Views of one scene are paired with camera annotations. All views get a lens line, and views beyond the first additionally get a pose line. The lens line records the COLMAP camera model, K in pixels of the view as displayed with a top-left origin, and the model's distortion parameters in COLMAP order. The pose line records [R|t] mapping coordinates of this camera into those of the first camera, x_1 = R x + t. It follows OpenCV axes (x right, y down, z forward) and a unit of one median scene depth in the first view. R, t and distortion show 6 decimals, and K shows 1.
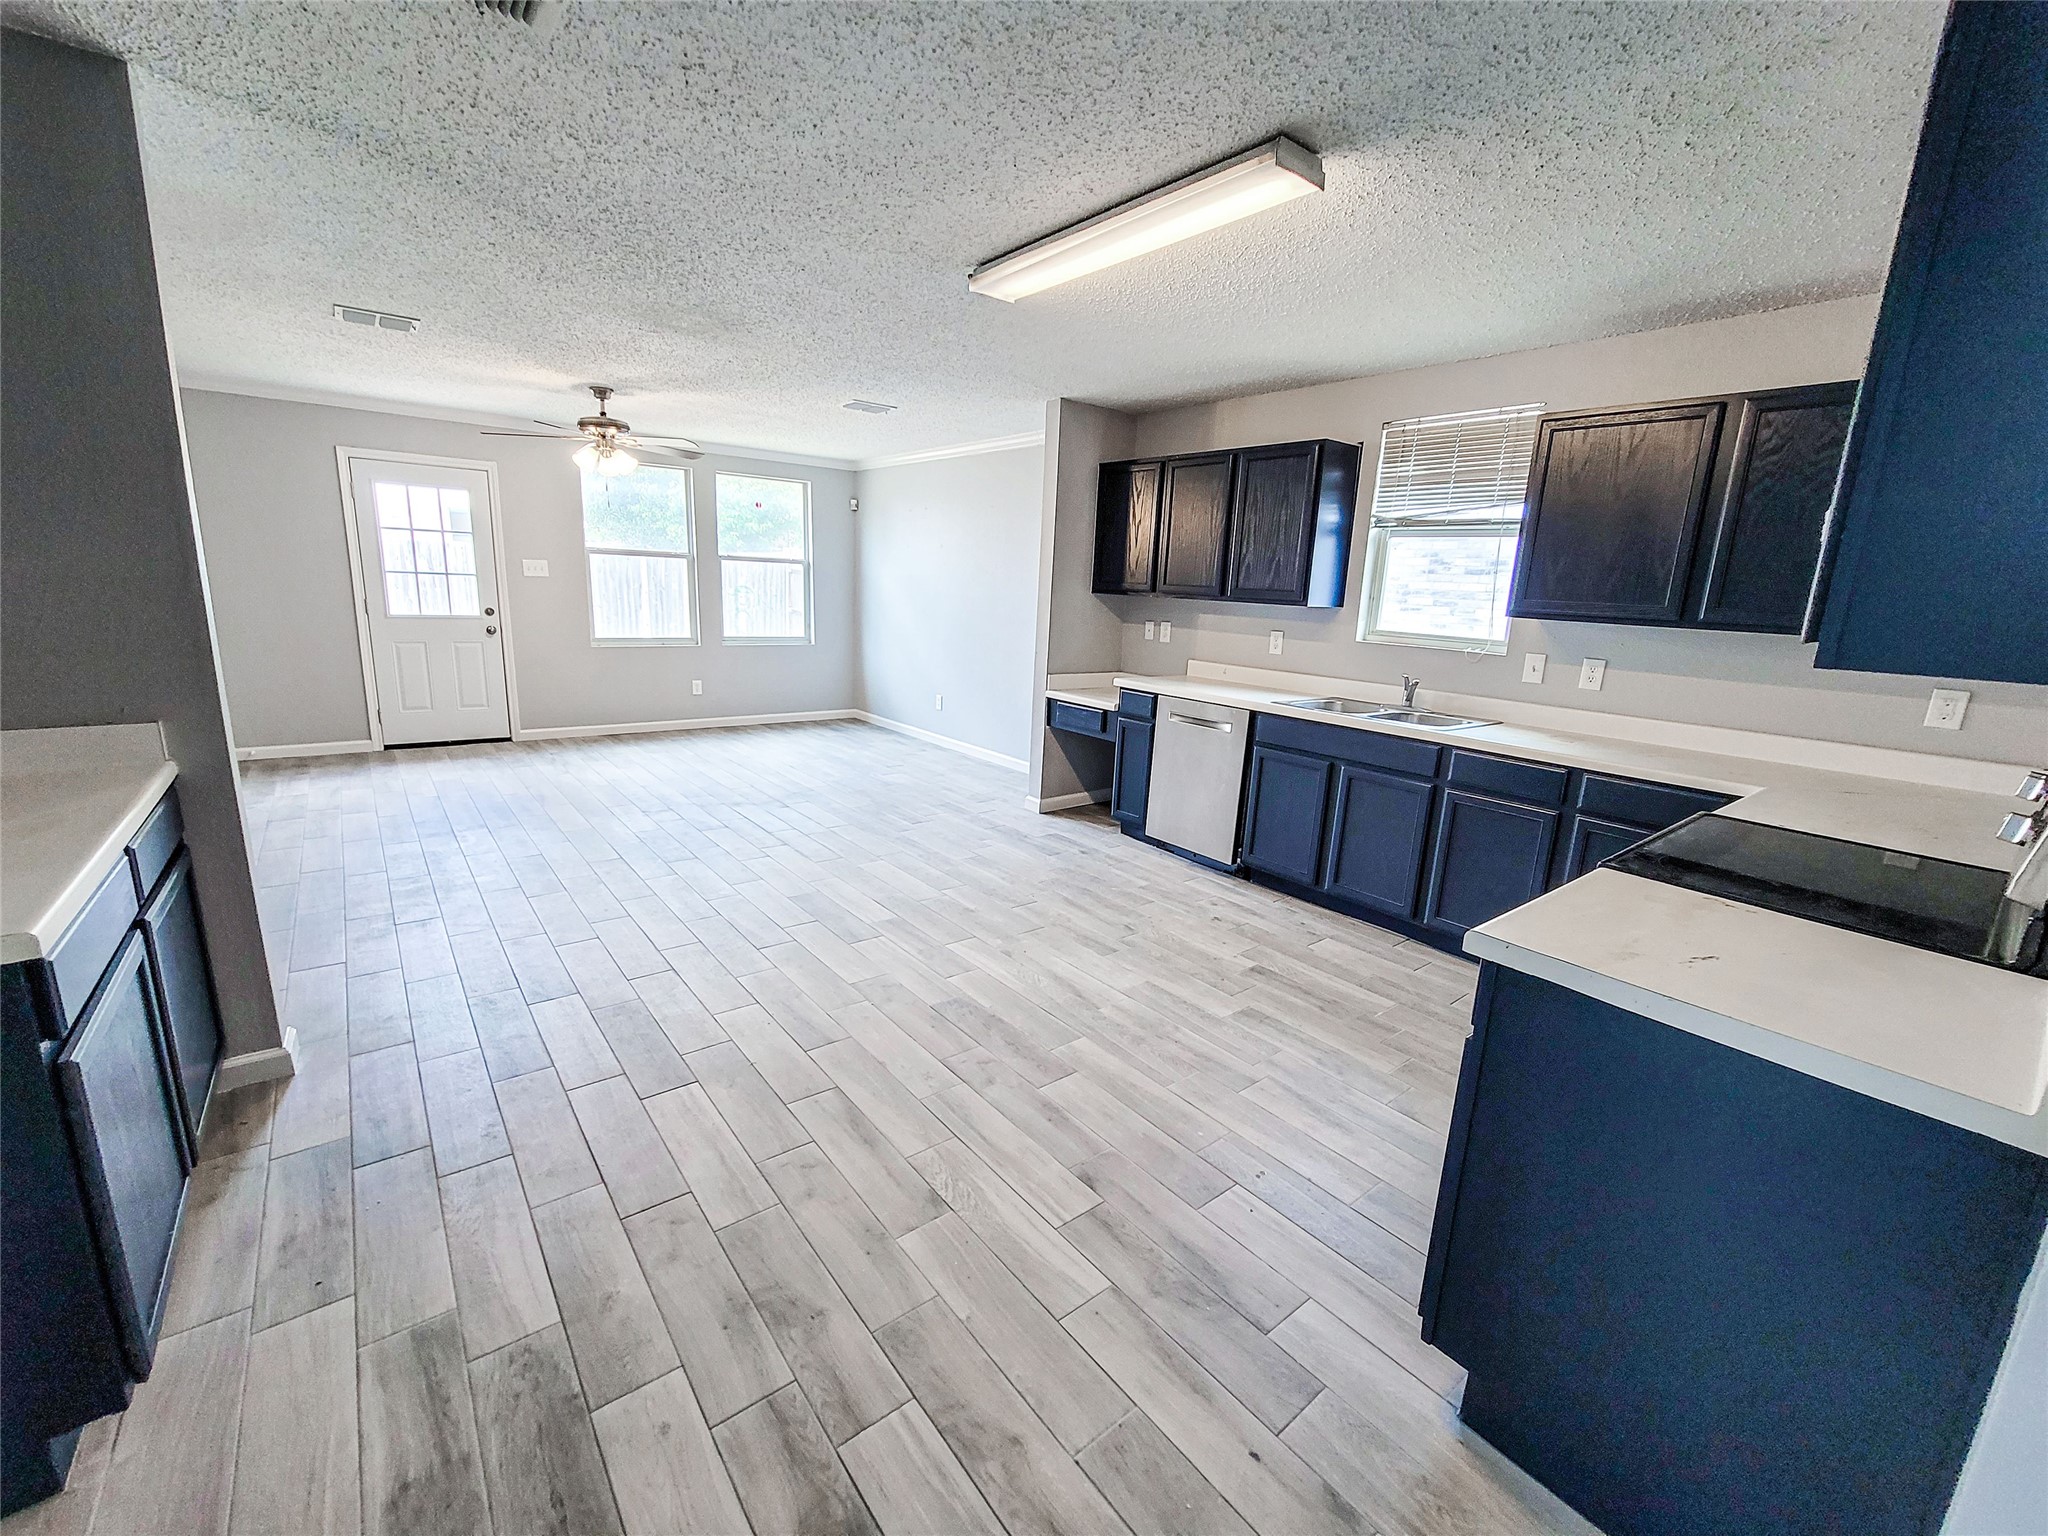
lens RADIAL K [[837.9, 0, 1032.4], [0, 837.9, 776.2], [0, 0, 1]] dist [-0.012720, 0.004265]
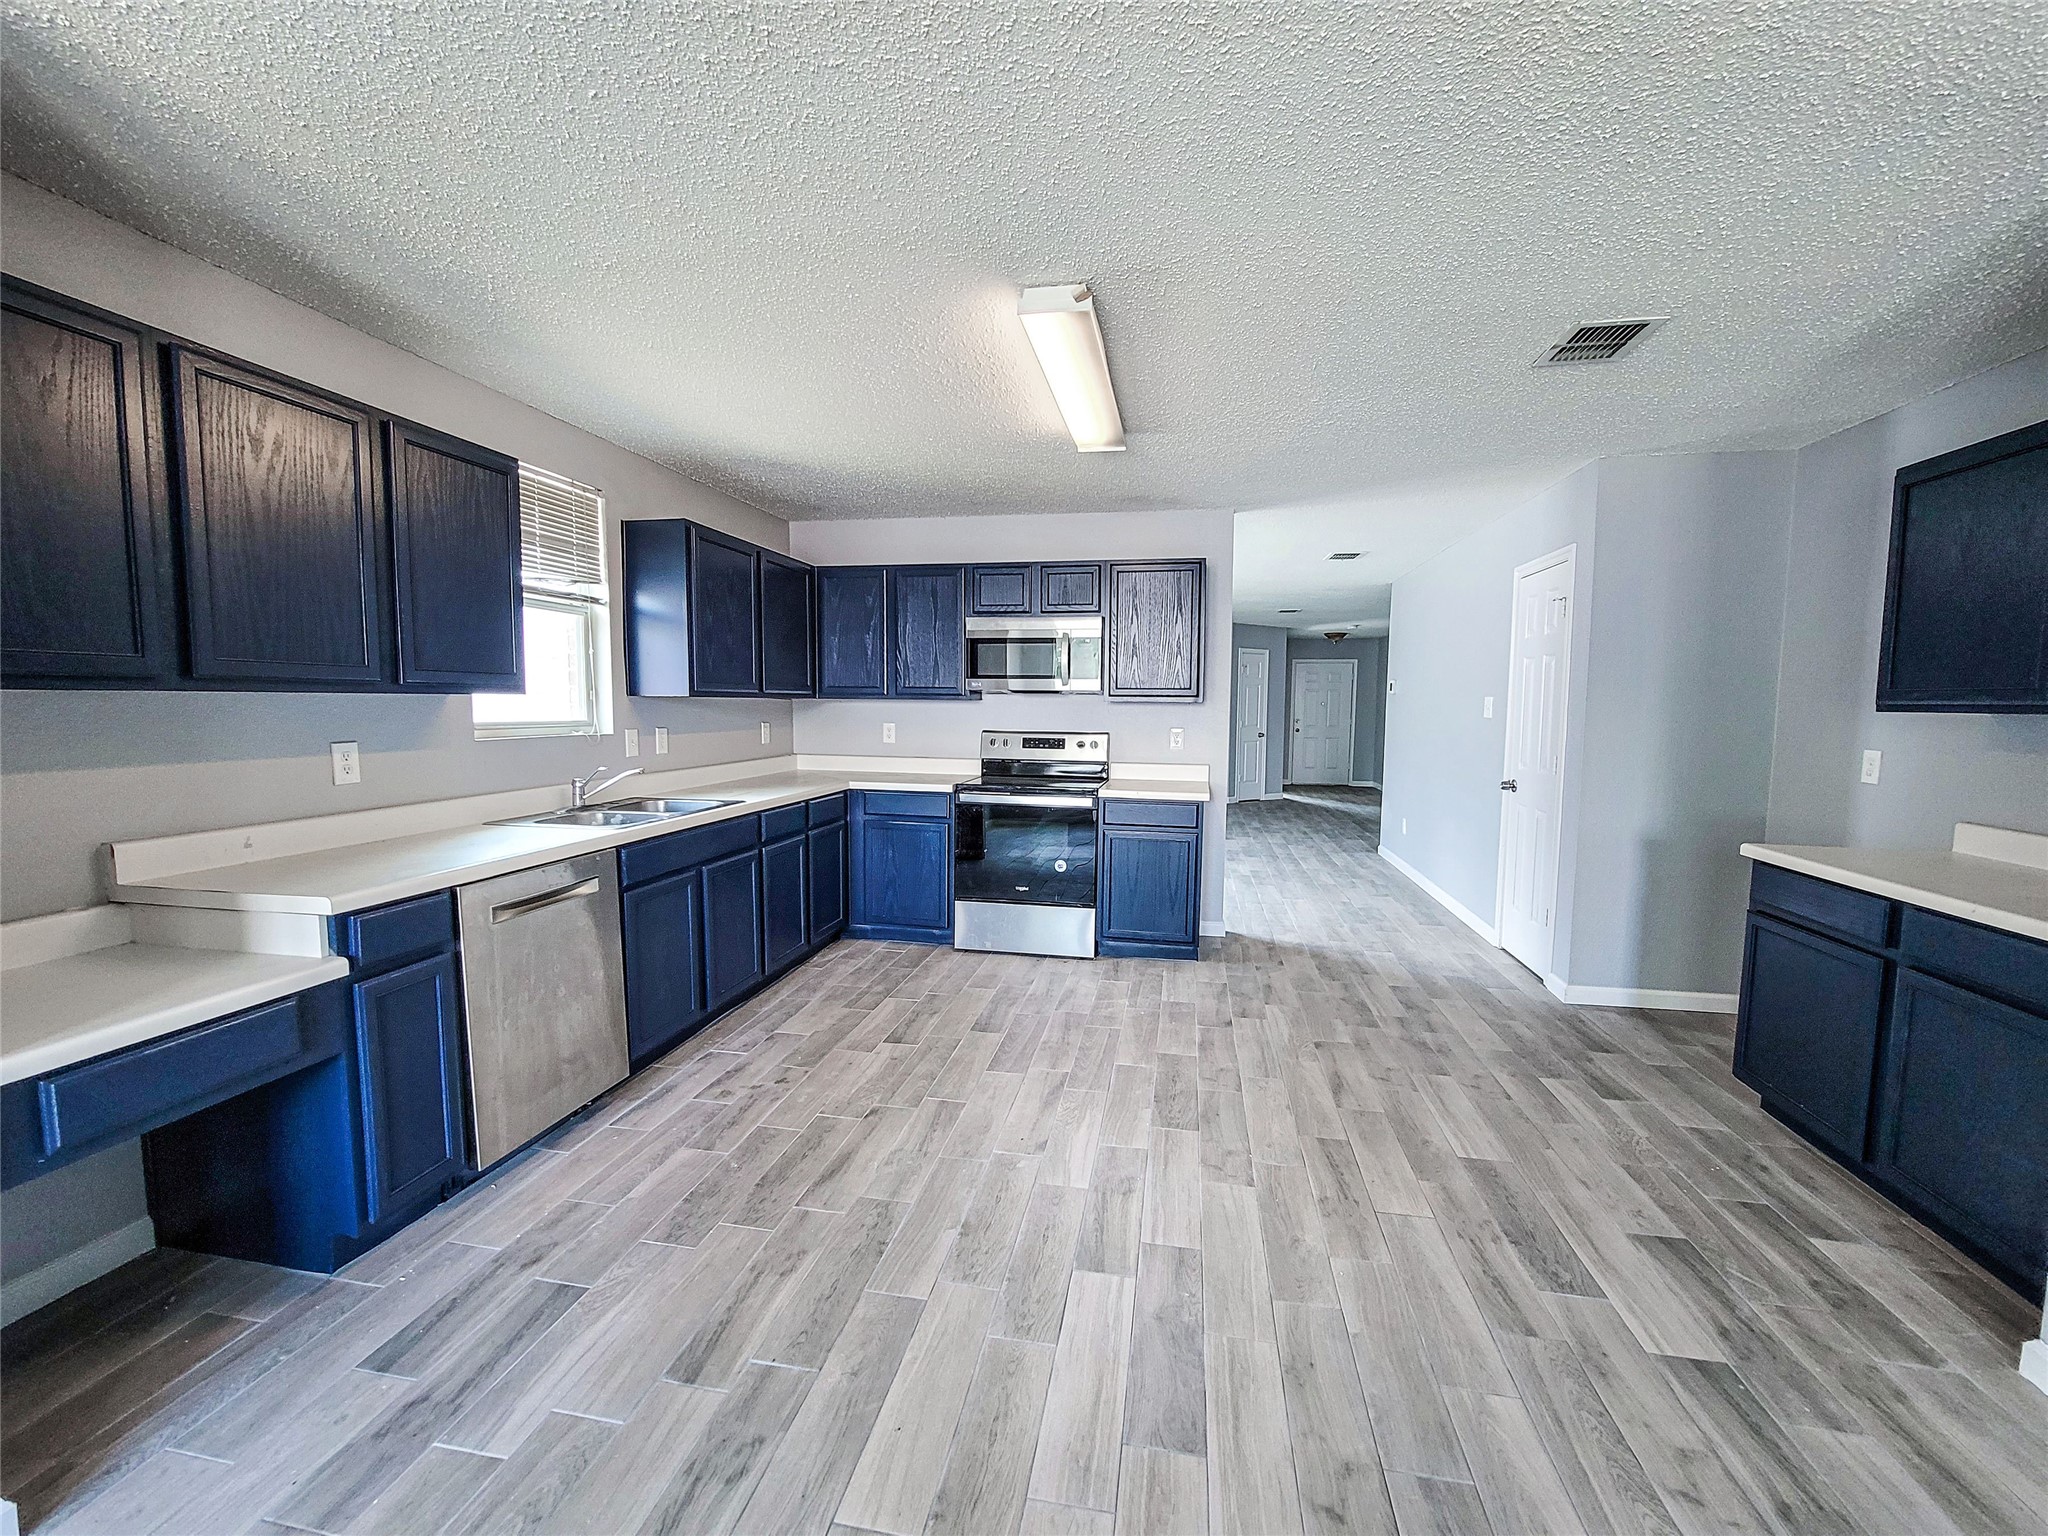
lens RADIAL K [[837.9, 0, 1032.4], [0, 837.9, 776.2], [0, 0, 1]] dist [-0.012720, 0.004265]
pose [[-0.649200, -0.116288, 0.751676, -0.546612], [0.135042, 0.954922, 0.264362, -0.311955], [-0.748534, 0.273132, -0.604232, 1.325311]]
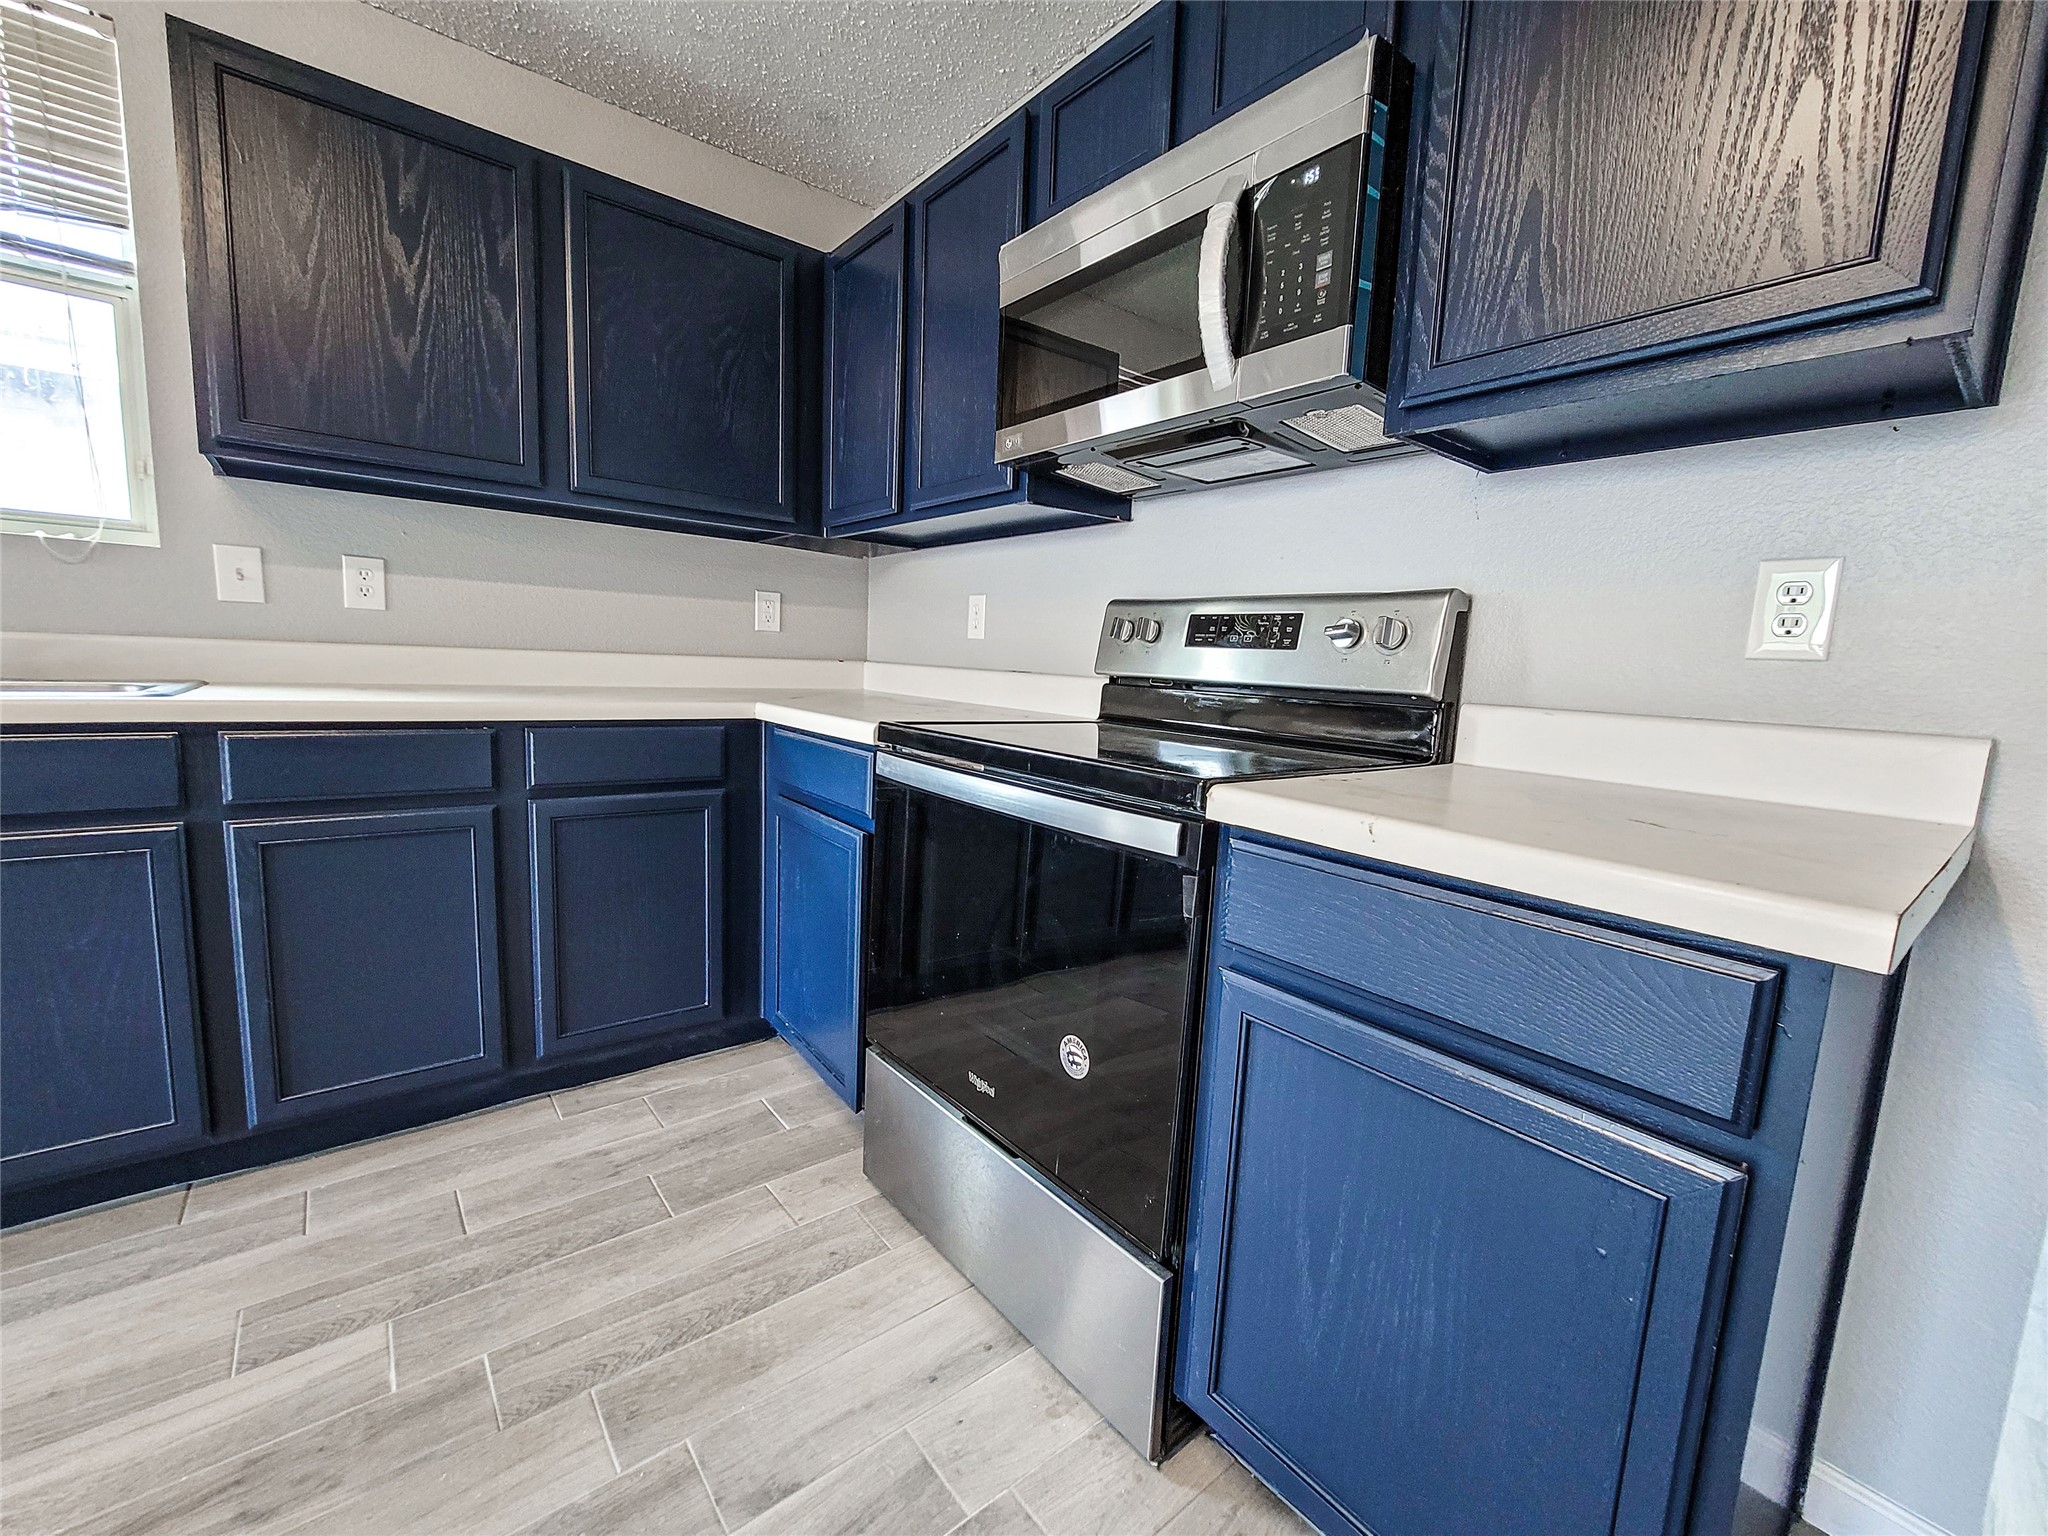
lens RADIAL K [[842.0, 0, 1030.4], [0, 842.0, 772.6], [0, 0, 1]] dist [-0.000069, 0.000209]
pose [[0.001449, -0.177400, 0.984138, 0.058488], [0.183760, 0.967427, 0.174117, -0.009910], [-0.982970, 0.180593, 0.034001, 0.538691]]
